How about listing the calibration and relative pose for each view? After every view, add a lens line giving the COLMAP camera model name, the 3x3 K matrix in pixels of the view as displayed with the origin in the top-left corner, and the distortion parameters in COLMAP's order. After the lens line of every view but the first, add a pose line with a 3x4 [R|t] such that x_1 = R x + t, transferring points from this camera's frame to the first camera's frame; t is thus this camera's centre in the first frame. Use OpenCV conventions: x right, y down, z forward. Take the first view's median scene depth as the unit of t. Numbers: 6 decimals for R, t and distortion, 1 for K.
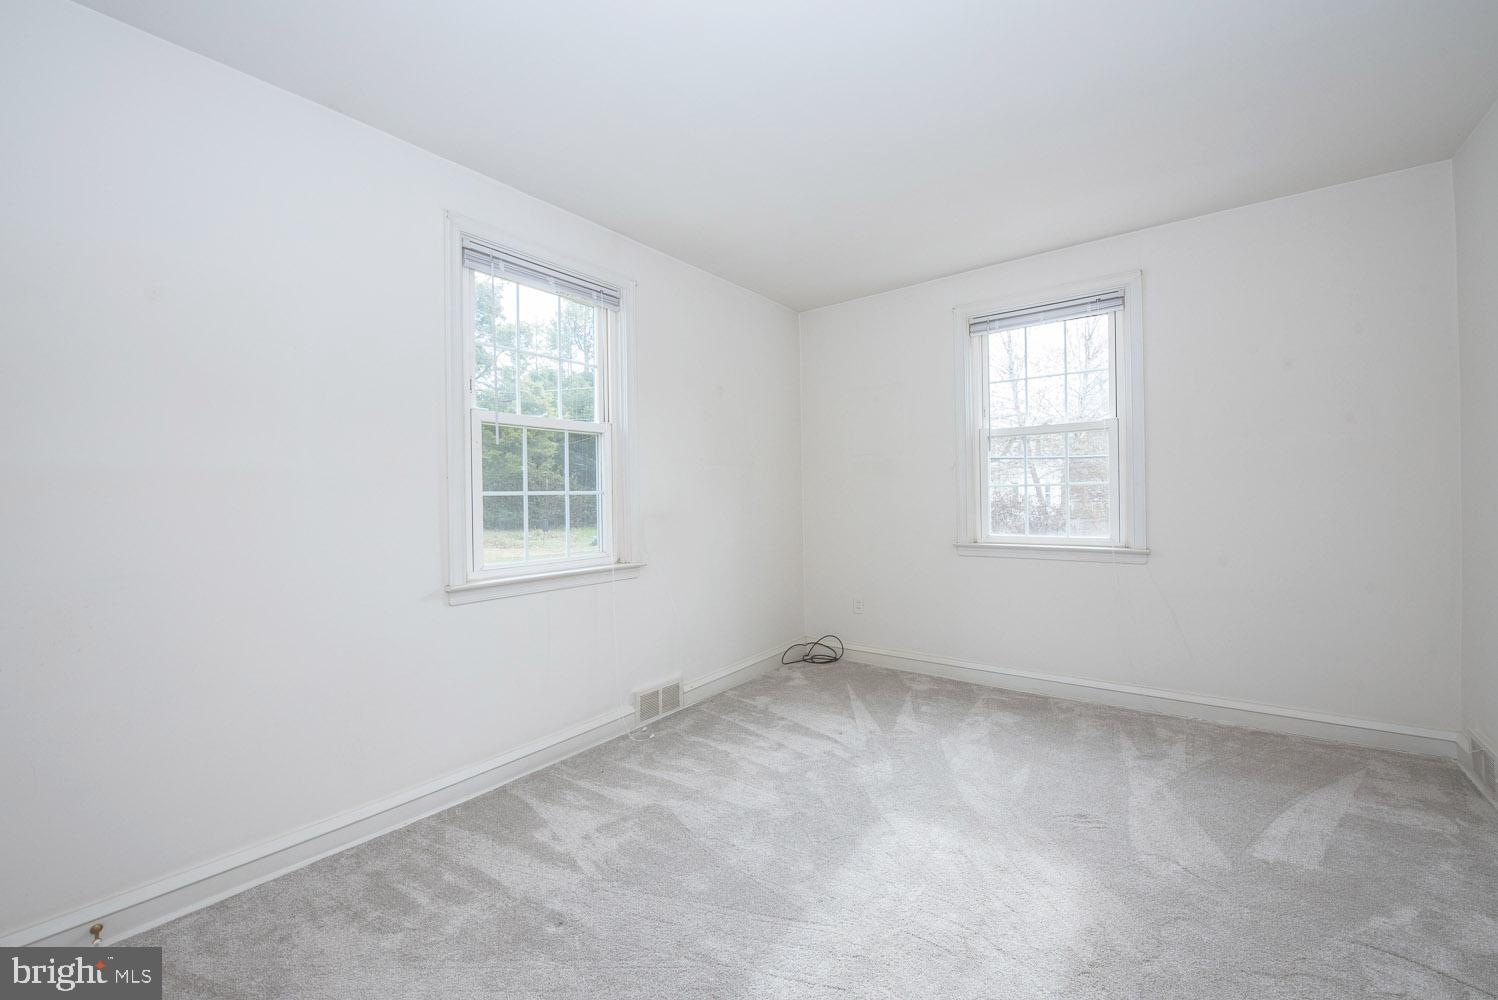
lens RADIAL K [[594.9, 0, 749.0], [0, 594.9, 500.0], [0, 0, 1]] dist [-0.010646, -0.005220]
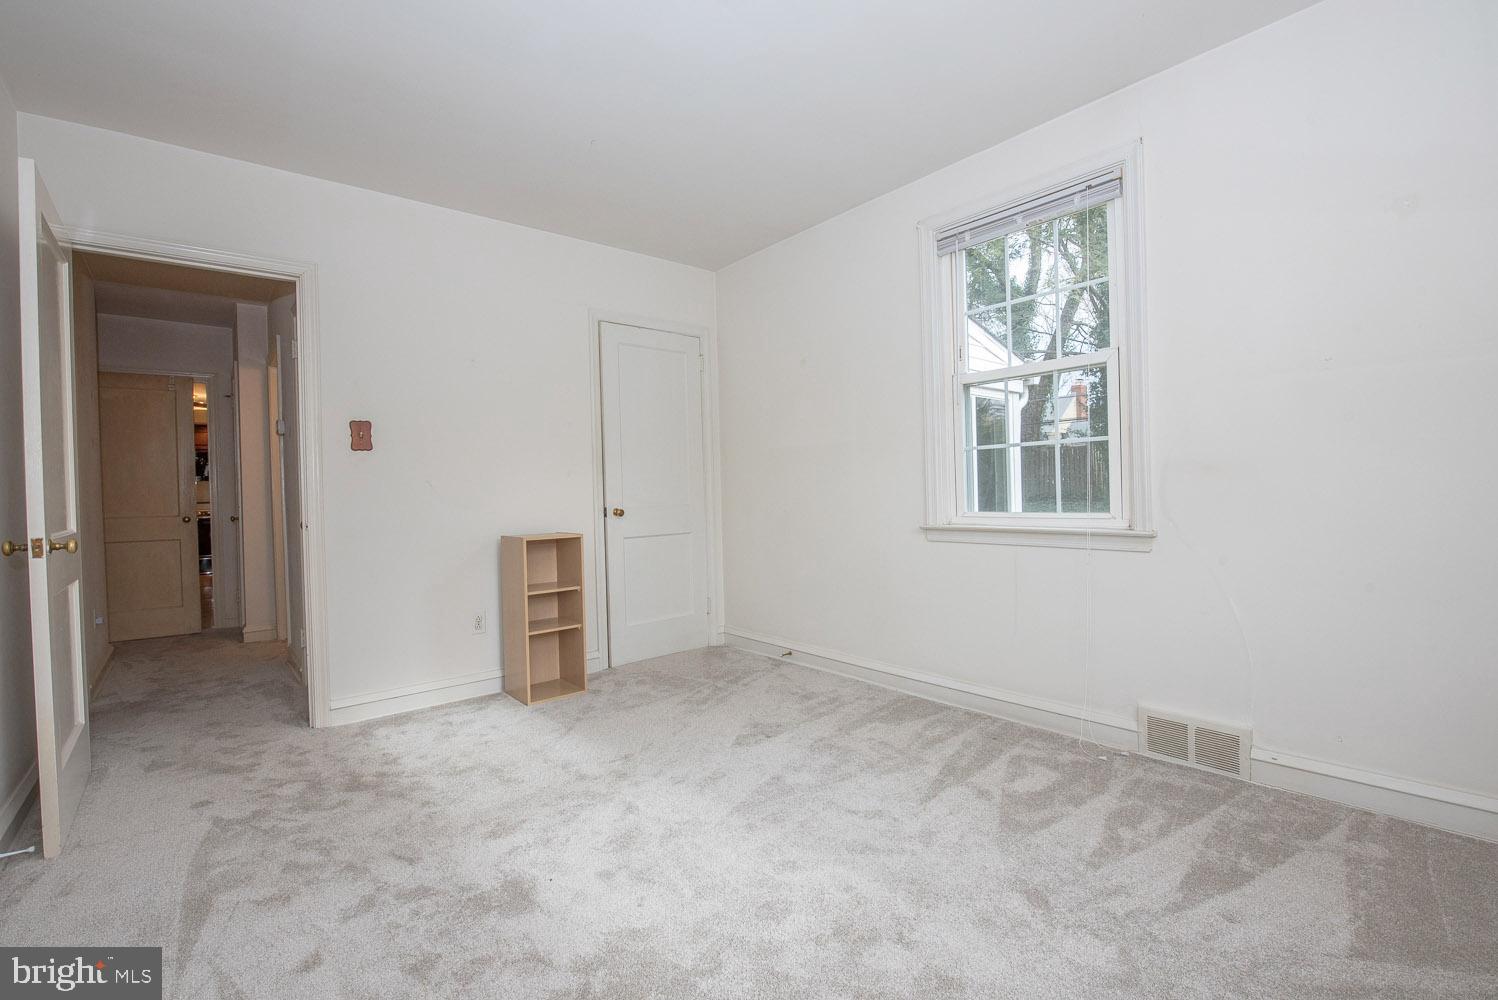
lens RADIAL K [[594.9, 0, 749.0], [0, 594.9, 500.0], [0, 0, 1]] dist [-0.010646, -0.005220]
pose [[-0.179161, 0.024338, -0.983519, 0.681230], [0.011423, 0.999678, 0.022657, 0.050826], [0.983753, -0.007175, -0.179382, 0.730877]]
